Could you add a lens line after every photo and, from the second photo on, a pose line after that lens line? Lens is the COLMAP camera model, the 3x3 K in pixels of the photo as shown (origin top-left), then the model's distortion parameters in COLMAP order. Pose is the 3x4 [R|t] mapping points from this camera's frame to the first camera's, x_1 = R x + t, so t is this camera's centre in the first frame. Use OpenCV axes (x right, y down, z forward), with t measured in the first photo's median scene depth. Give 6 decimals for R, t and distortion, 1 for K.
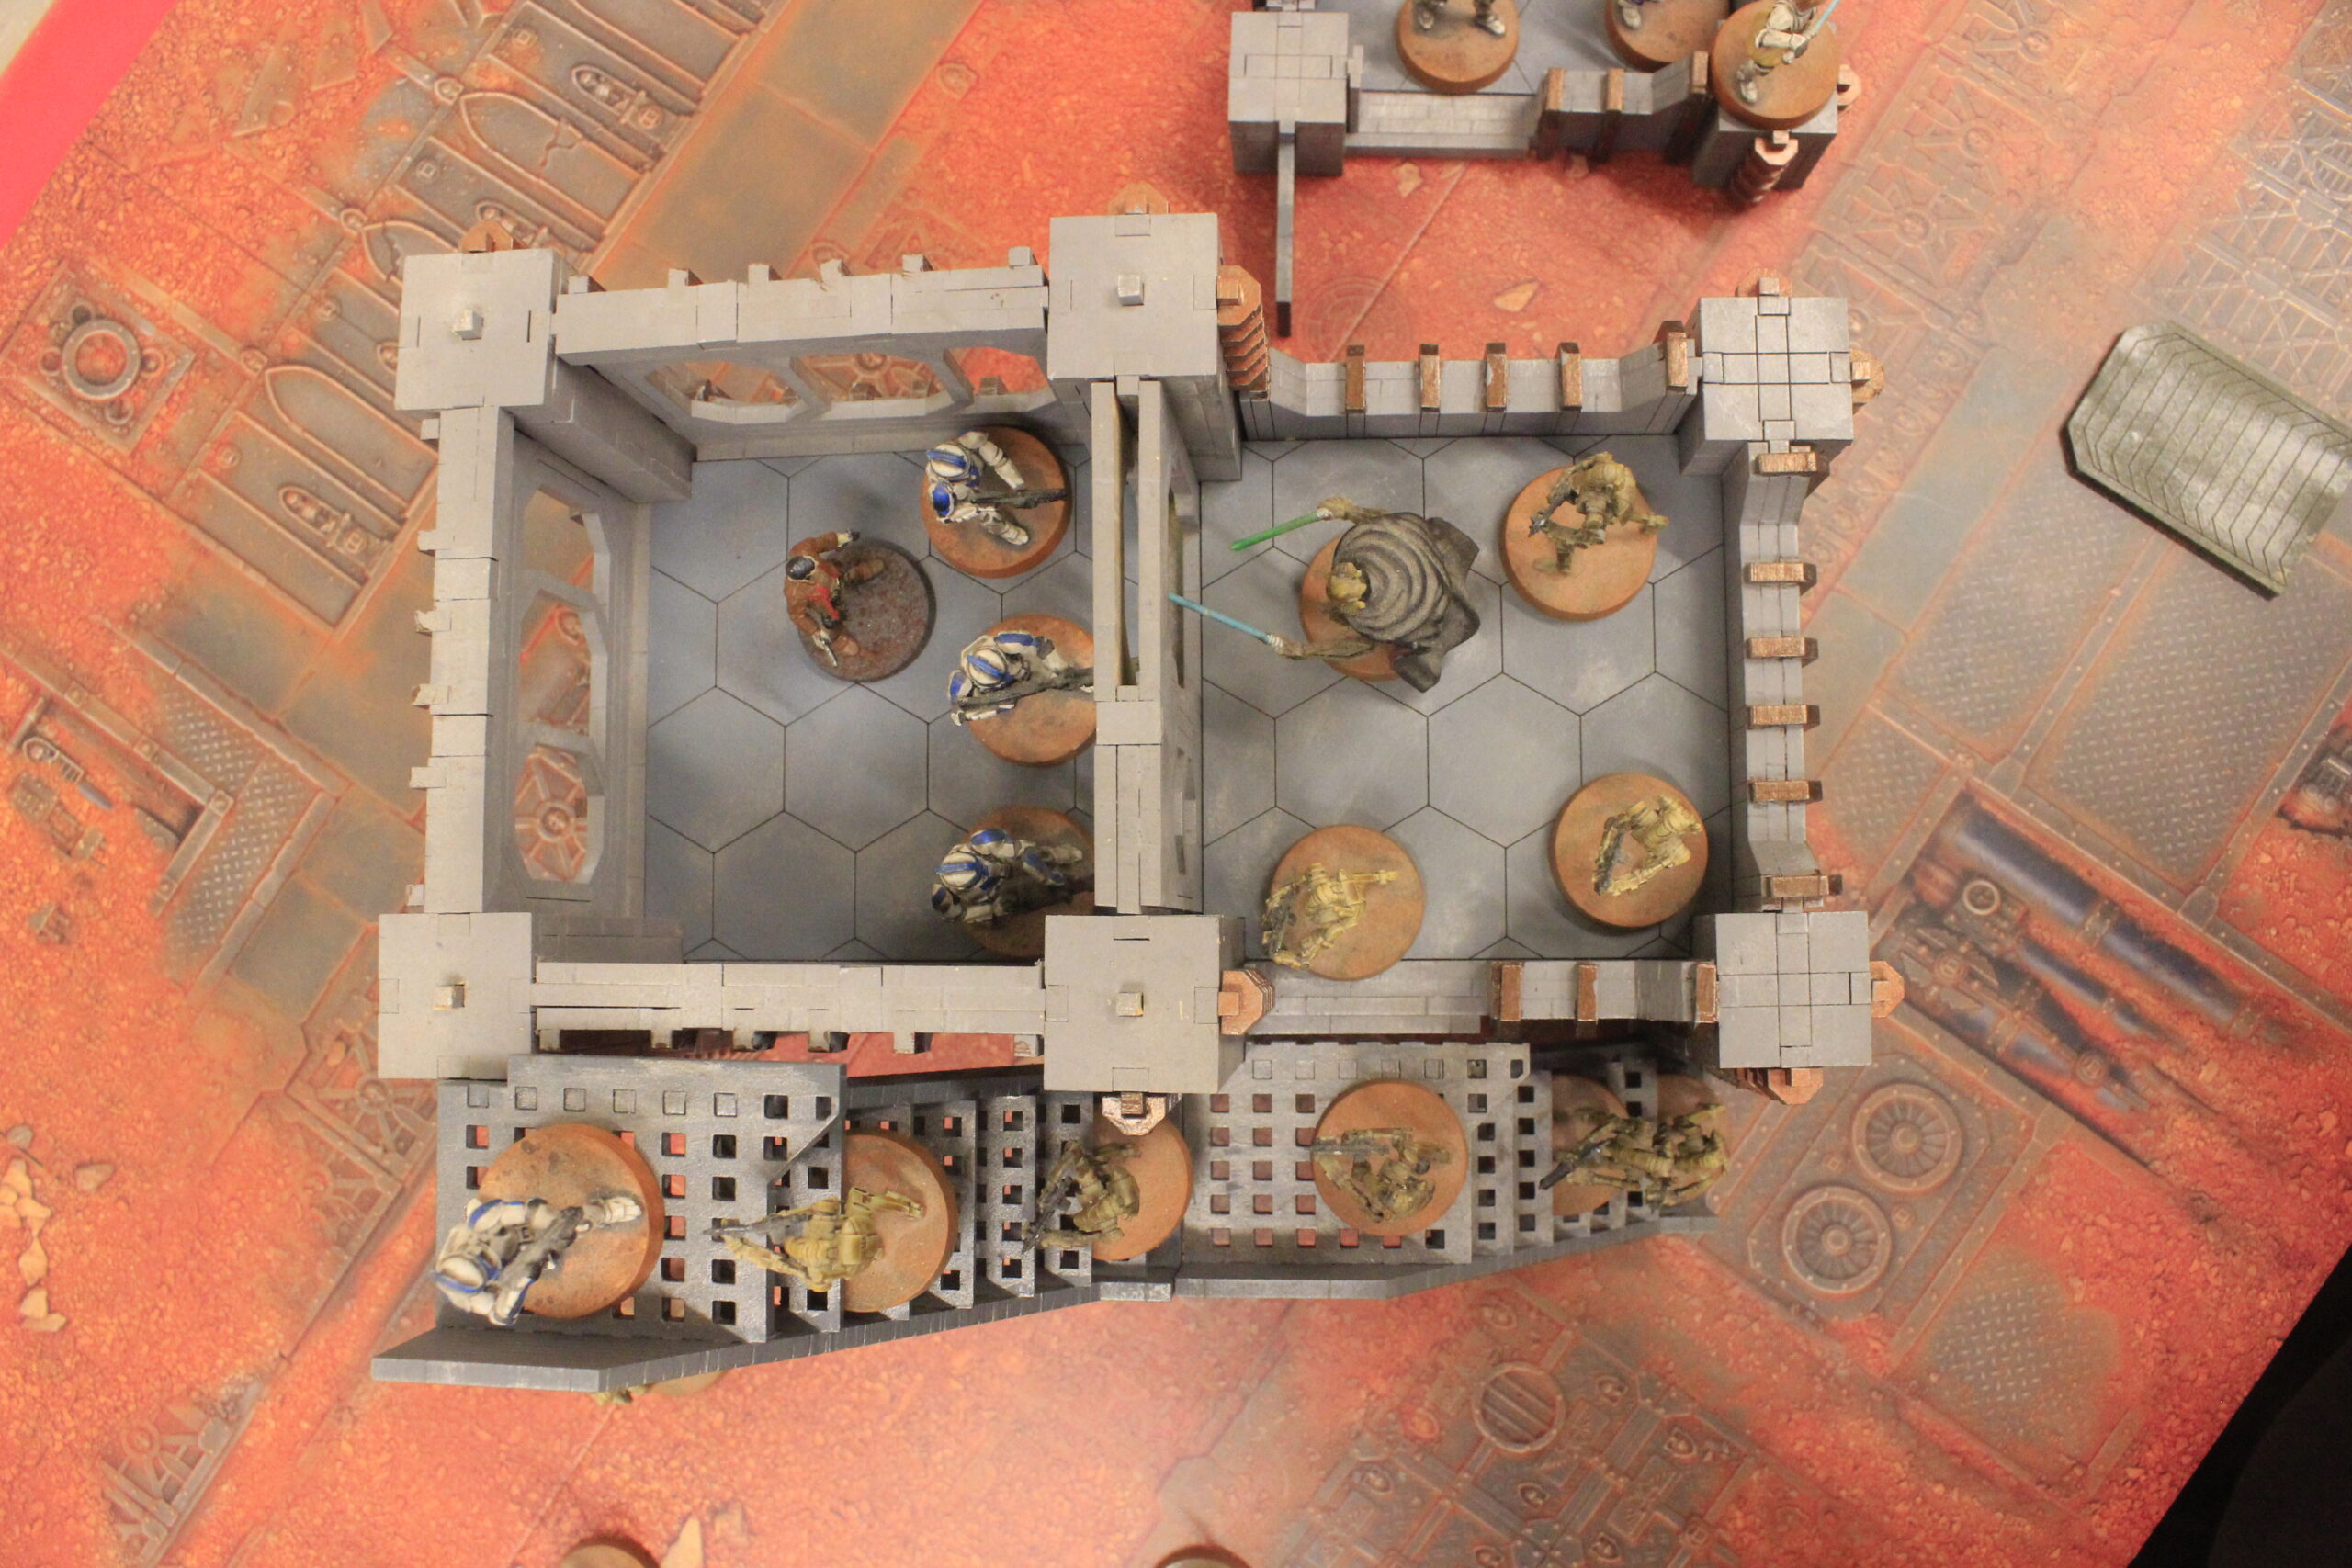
lens RADIAL K [[1884.0, 0, 1178.4], [0, 1884.0, 842.6], [0, 0, 1]] dist [-0.180166, 0.136029]
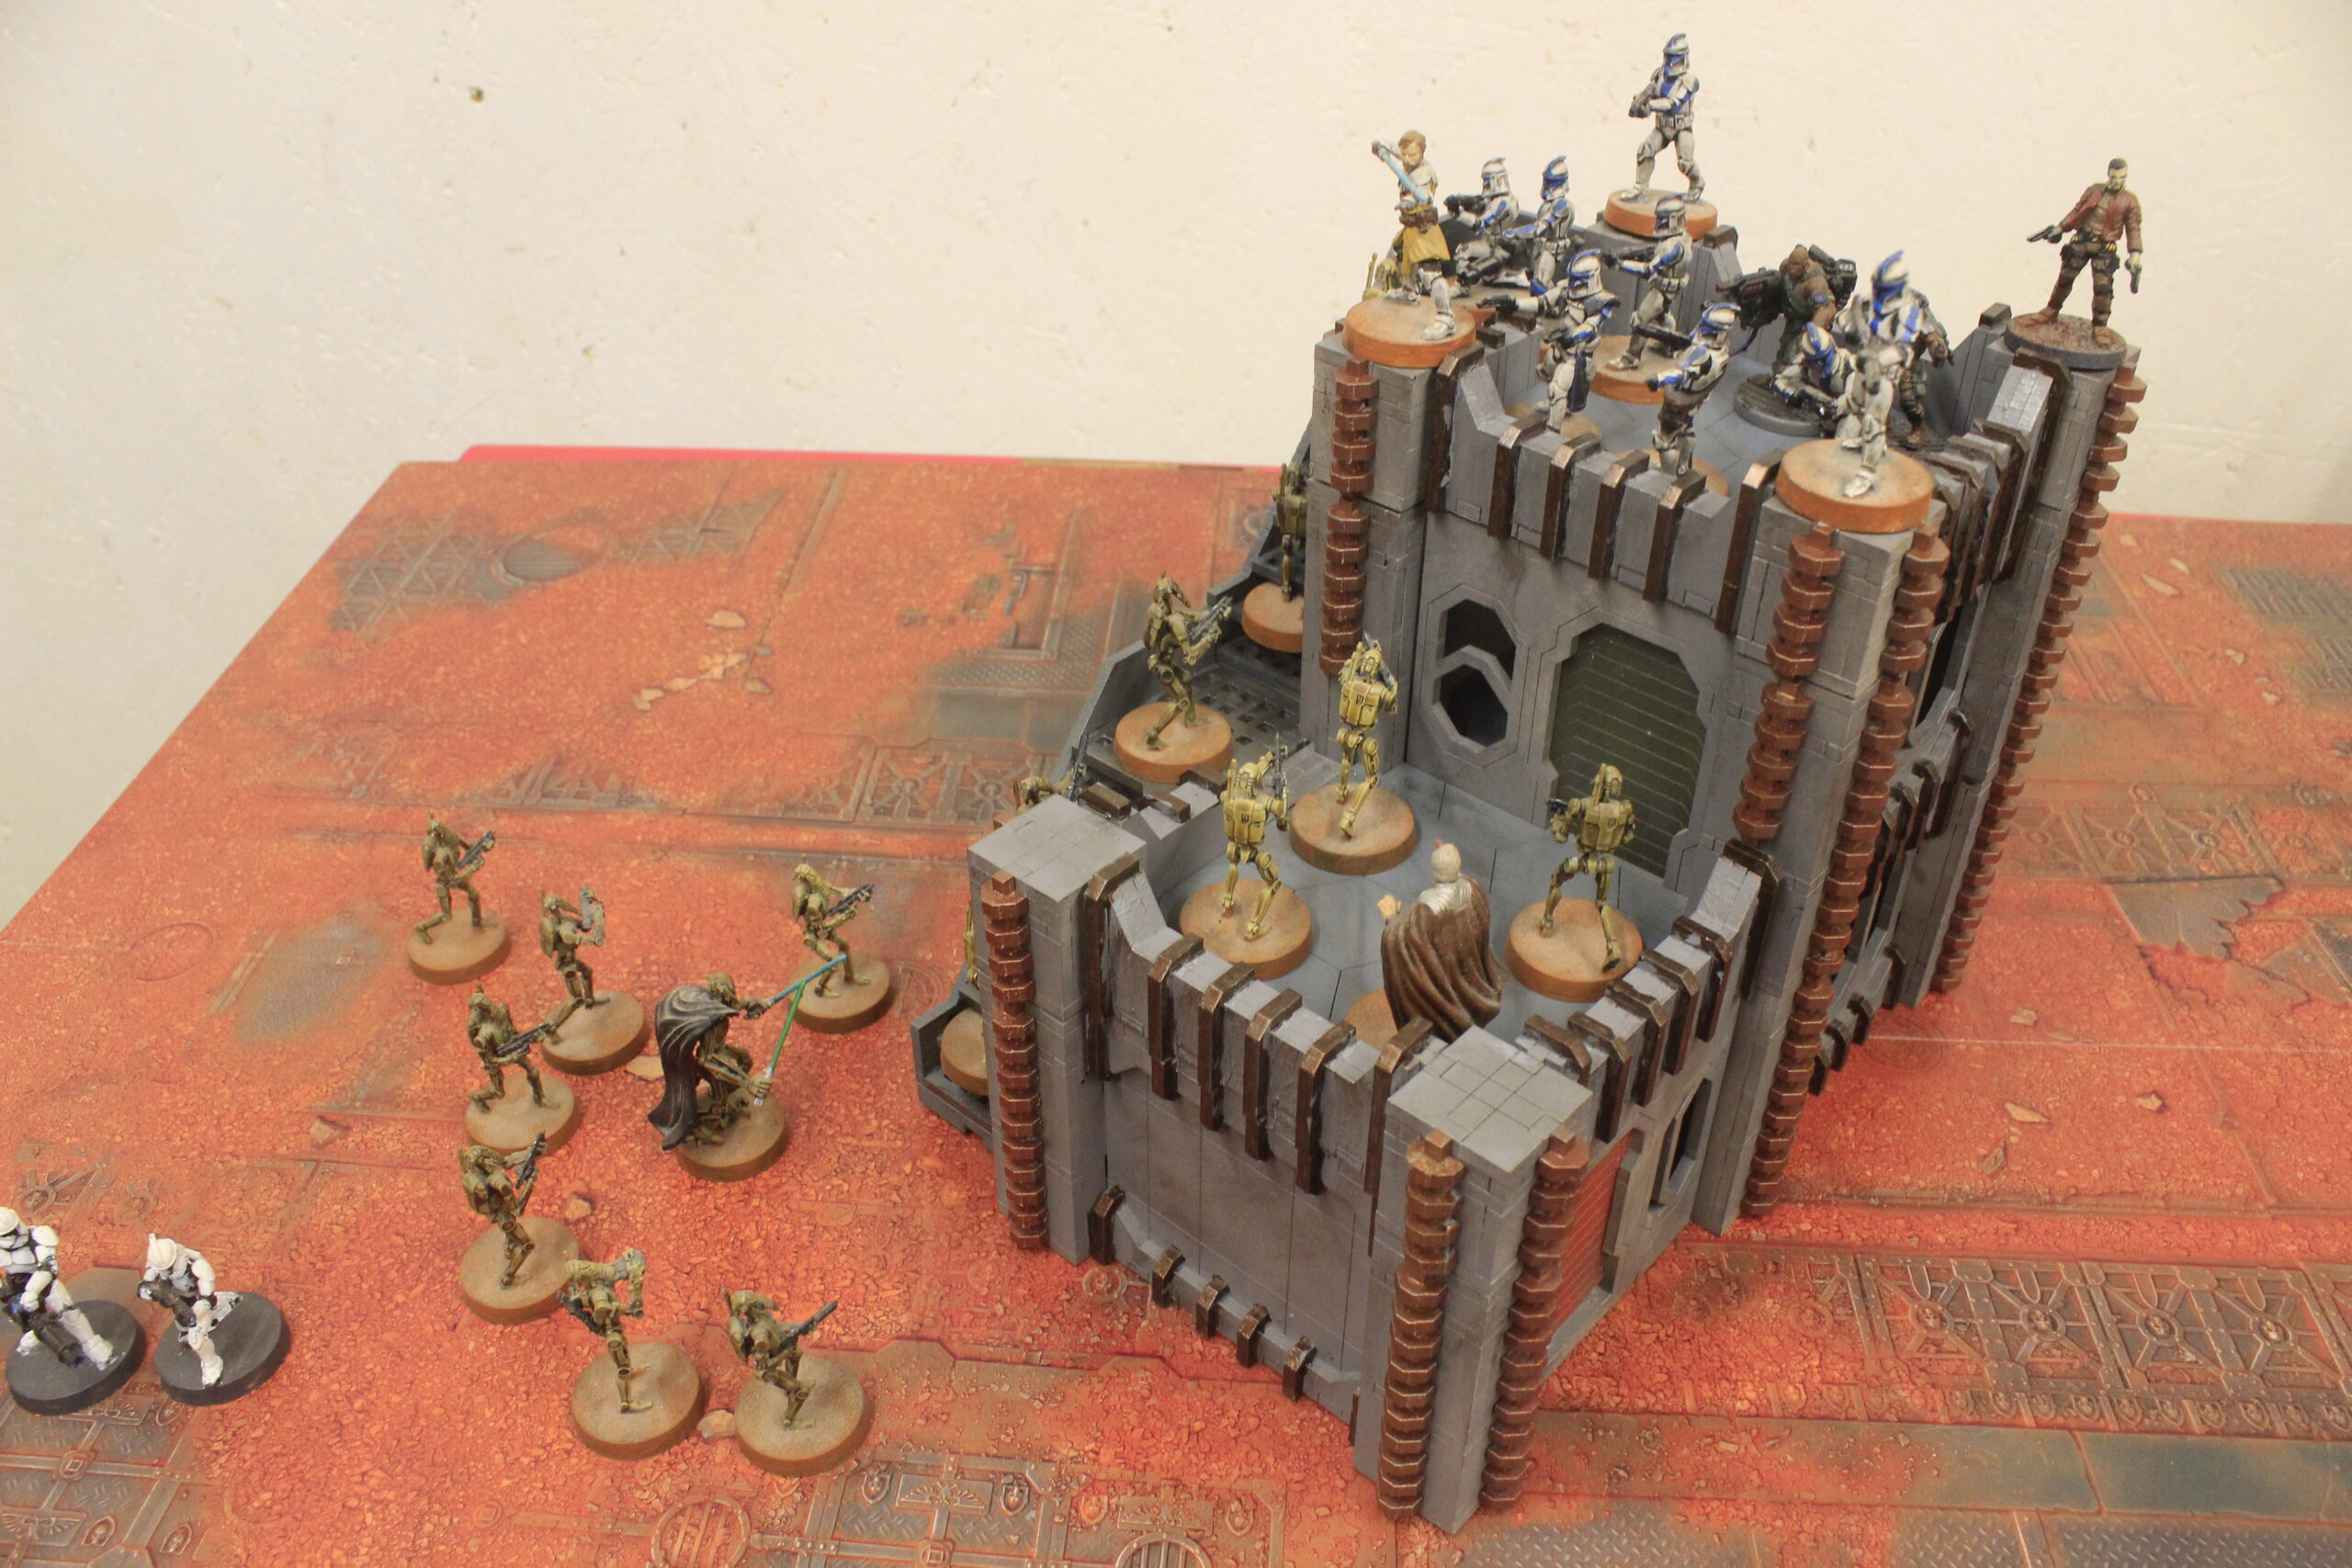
lens RADIAL K [[1937.5, 0, 1176.0], [0, 1937.5, 784.0], [0, 0, 1]] dist [-0.199549, 0.171449]
pose [[0.502001, 0.569340, -0.651036, 0.730585], [-0.864795, 0.340173, -0.369340, 0.658051], [0.011185, 0.748421, 0.663130, 0.151585]]
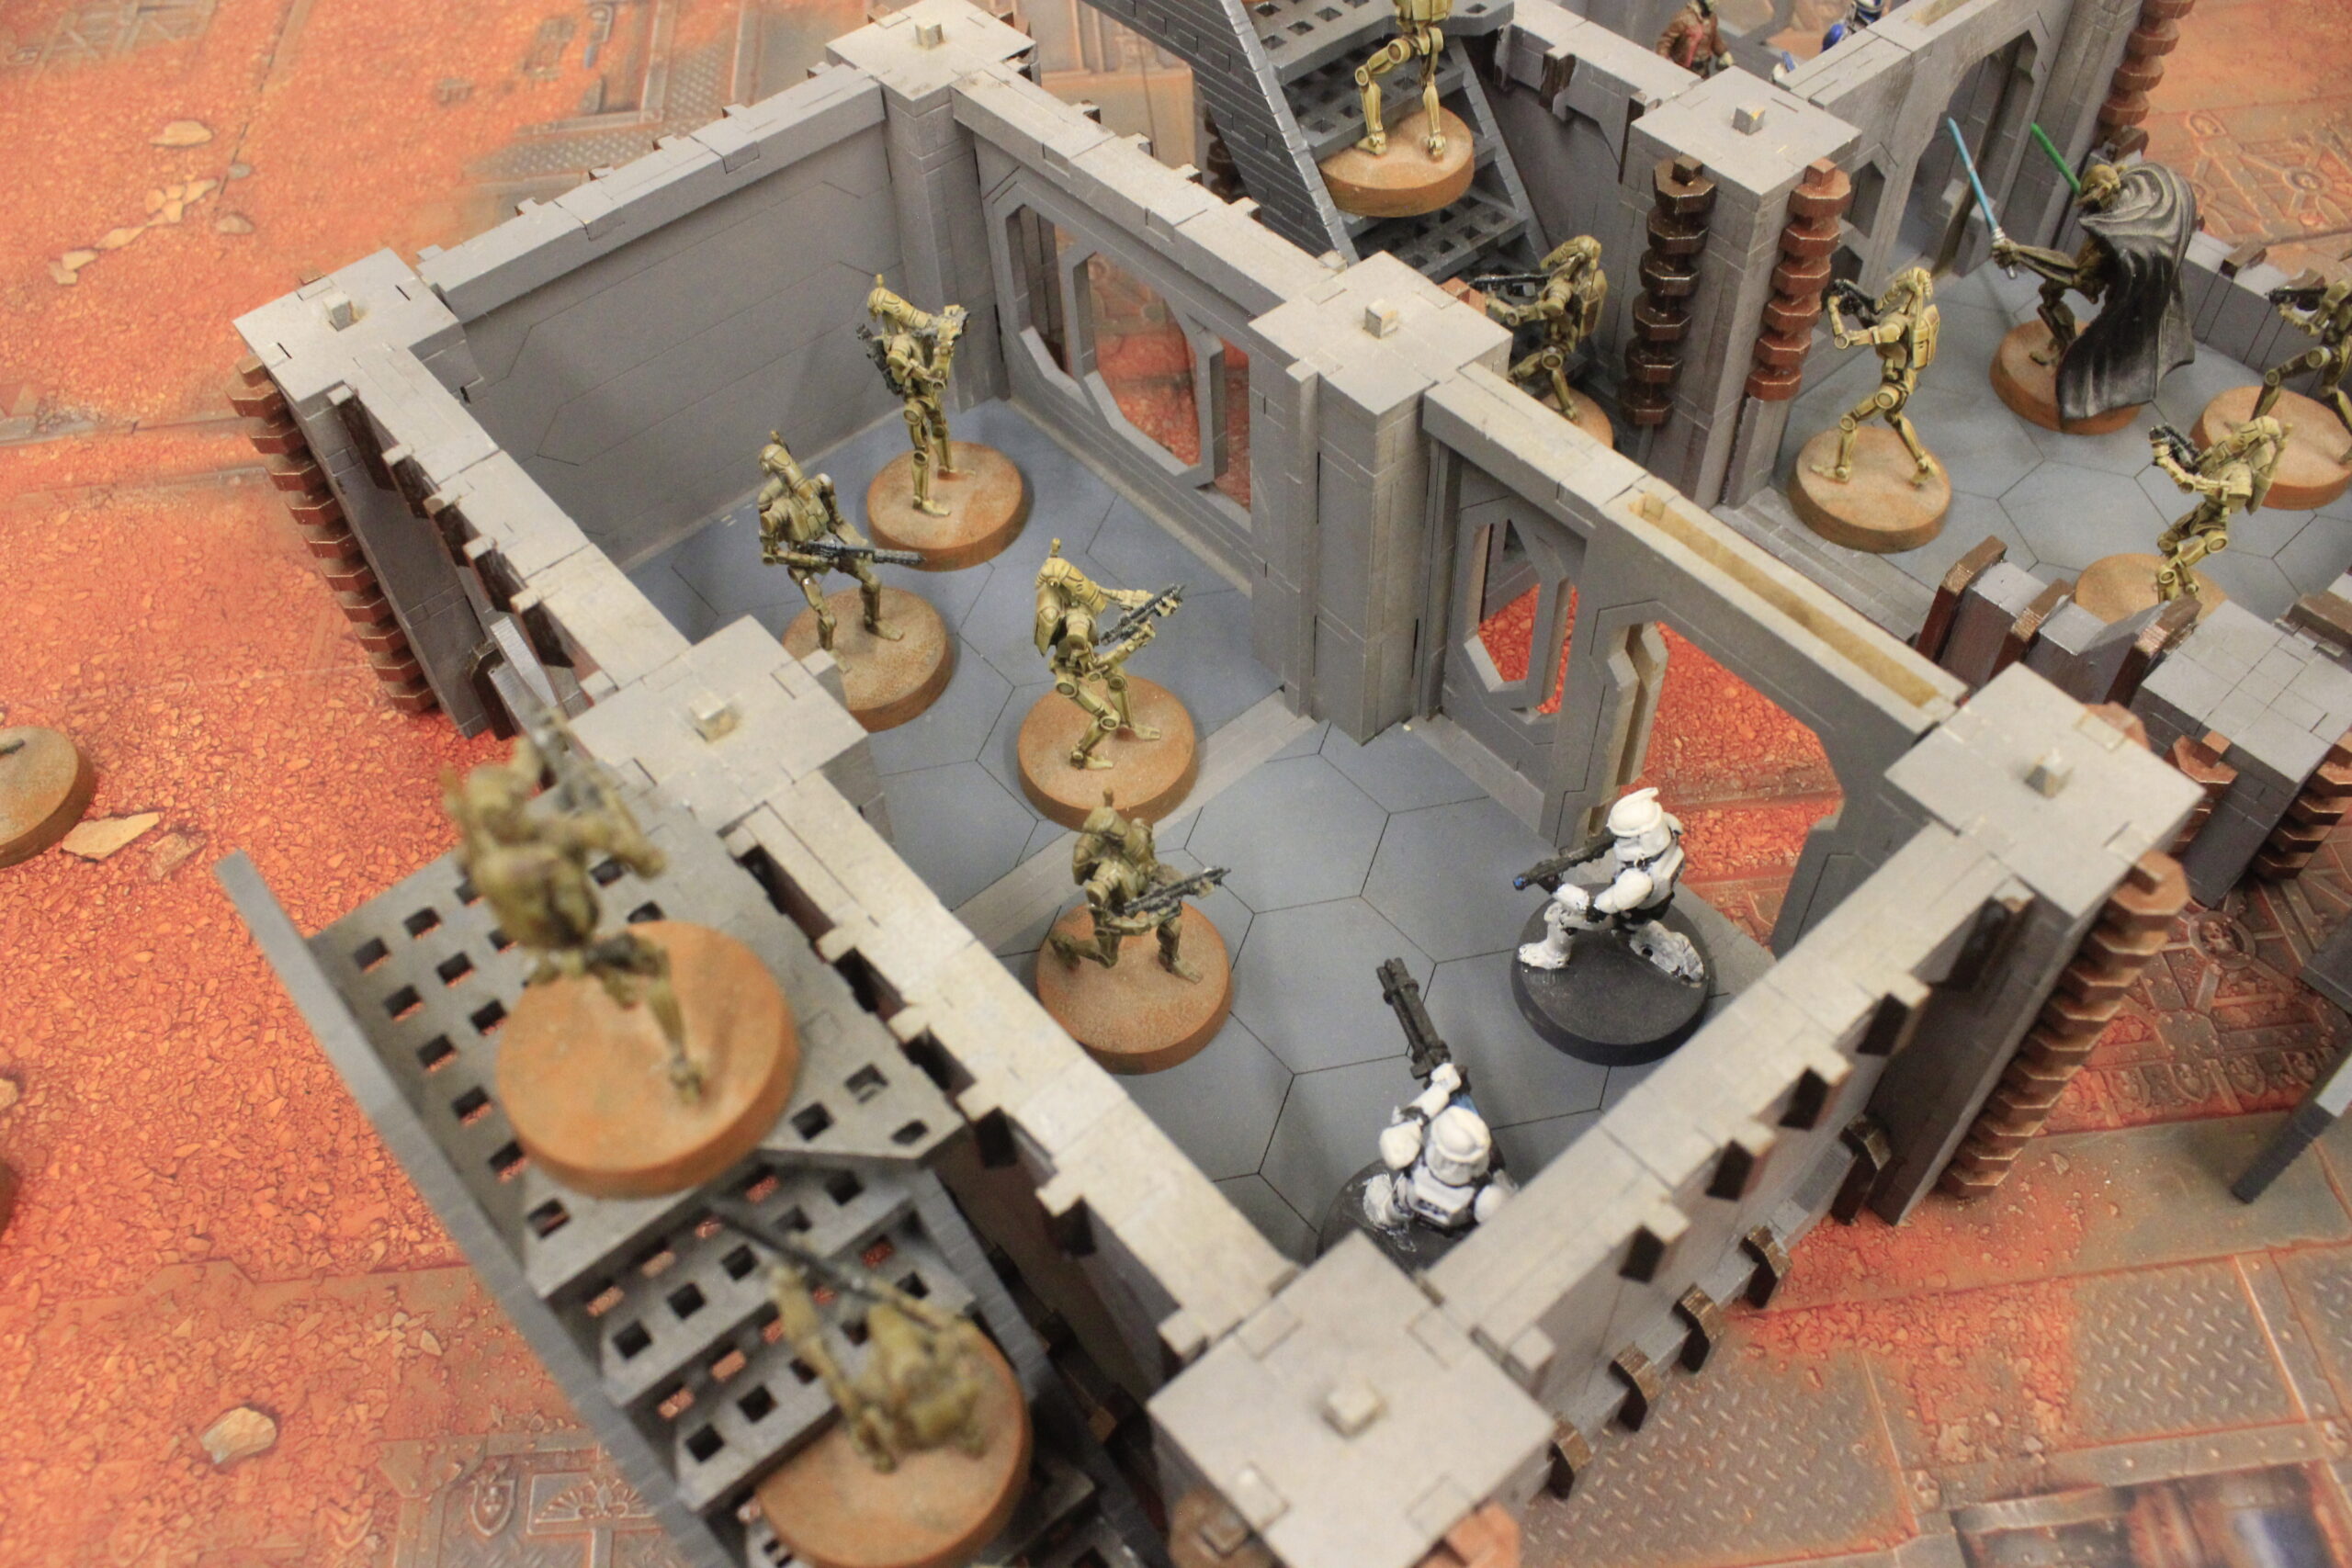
lens RADIAL K [[1884.0, 0, 1178.4], [0, 1884.0, 842.6], [0, 0, 1]] dist [-0.180166, 0.136029]
pose [[0.643437, 0.646468, -0.409961, 0.398620], [-0.765116, 0.560054, -0.317705, 0.398631], [0.024214, 0.518091, 0.854983, 0.547930]]
